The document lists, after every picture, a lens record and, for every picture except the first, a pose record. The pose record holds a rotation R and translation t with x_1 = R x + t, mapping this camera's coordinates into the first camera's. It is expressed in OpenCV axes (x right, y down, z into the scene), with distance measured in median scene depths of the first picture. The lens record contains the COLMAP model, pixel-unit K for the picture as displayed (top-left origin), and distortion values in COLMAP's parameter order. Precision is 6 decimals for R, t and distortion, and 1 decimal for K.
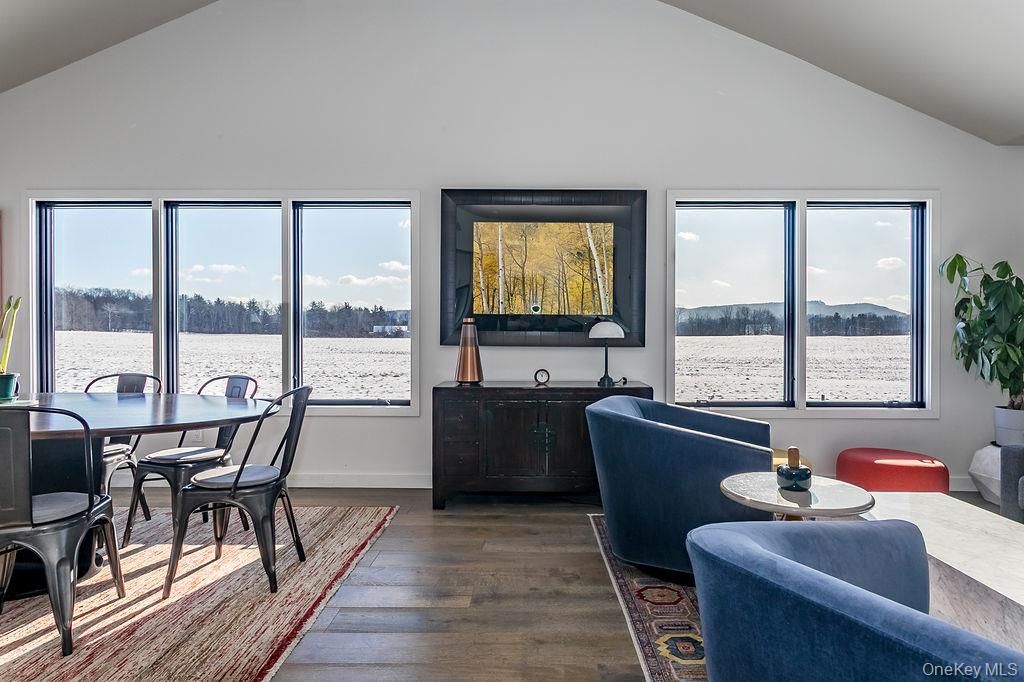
lens RADIAL K [[545.5, 0, 514.0], [0, 545.5, 336.5], [0, 0, 1]] dist [0.006545, 0.003251]
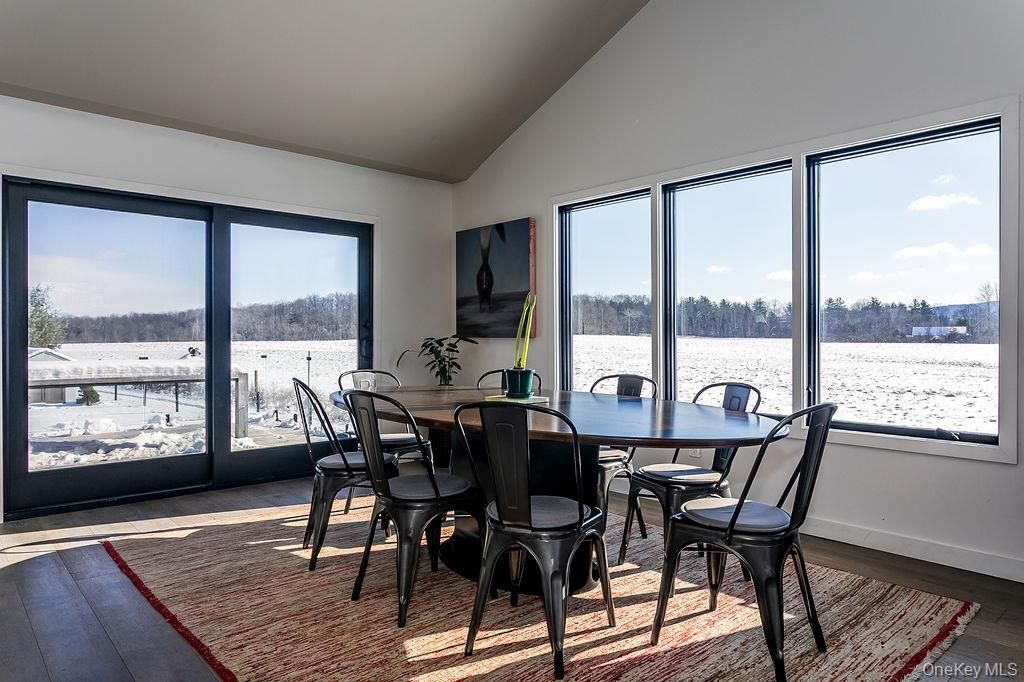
lens RADIAL K [[627.6, 0, 512.8], [0, 627.6, 341.2], [0, 0, 1]] dist [-0.018376, 0.008764]
pose [[0.681358, 0.001610, -0.731948, -0.060754], [-0.001441, 0.999999, 0.000857, 0.010269], [0.731949, 0.000471, 0.681360, 0.138646]]
